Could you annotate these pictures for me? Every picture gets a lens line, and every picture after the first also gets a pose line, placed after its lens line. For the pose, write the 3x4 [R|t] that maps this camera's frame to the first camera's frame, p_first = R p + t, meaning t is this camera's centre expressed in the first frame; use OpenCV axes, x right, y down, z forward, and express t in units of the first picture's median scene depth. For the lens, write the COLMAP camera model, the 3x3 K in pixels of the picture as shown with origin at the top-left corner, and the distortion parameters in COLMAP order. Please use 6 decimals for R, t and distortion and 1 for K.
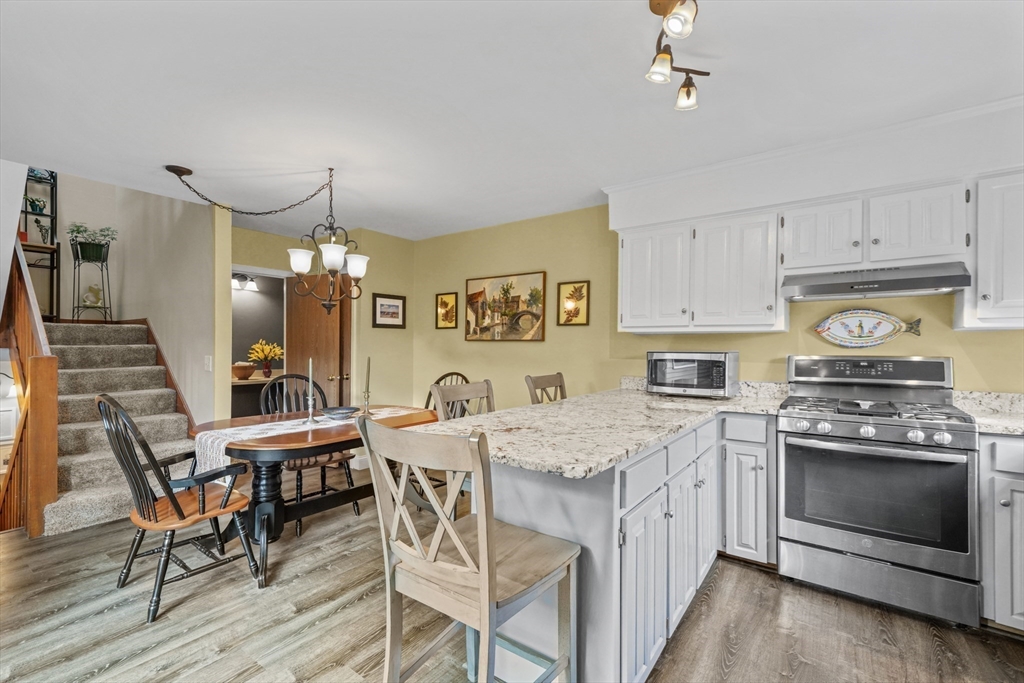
lens RADIAL K [[454.8, 0, 508.4], [0, 454.8, 346.6], [0, 0, 1]] dist [0.010788, 0.003351]
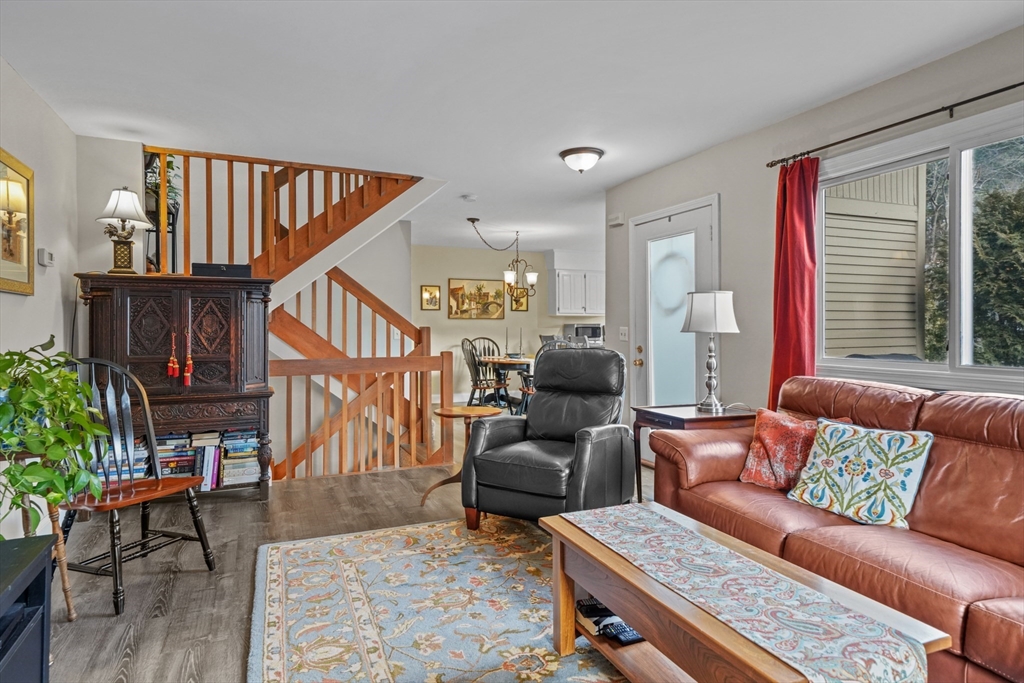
lens RADIAL K [[585.2, 0, 494.1], [0, 585.2, 326.1], [0, 0, 1]] dist [0.020605, 0.002610]
pose [[0.498047, -0.004979, 0.867136, -2.412720], [0.006339, 0.999978, 0.002100, 0.013309], [-0.867127, 0.004451, 0.498068, -0.157183]]
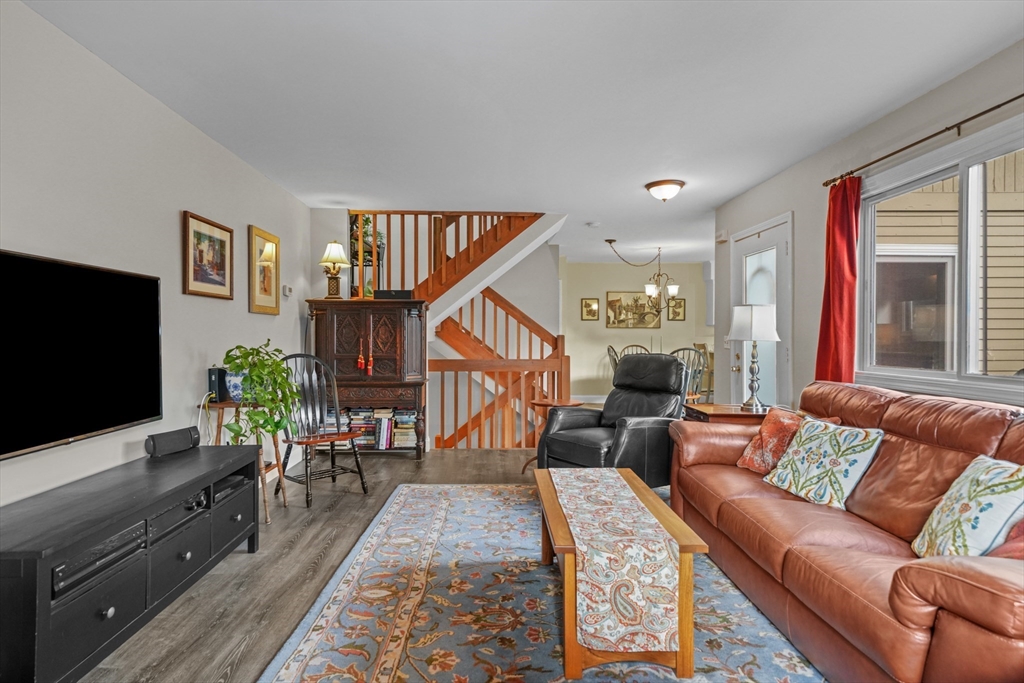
lens RADIAL K [[558.6, 0, 488.4], [0, 558.6, 340.3], [0, 0, 1]] dist [0.018318, 0.006463]
pose [[0.787143, -0.009813, 0.616693, -2.425123], [0.004003, 0.999934, 0.010801, 0.013977], [-0.616758, -0.006033, 0.787130, -0.525912]]
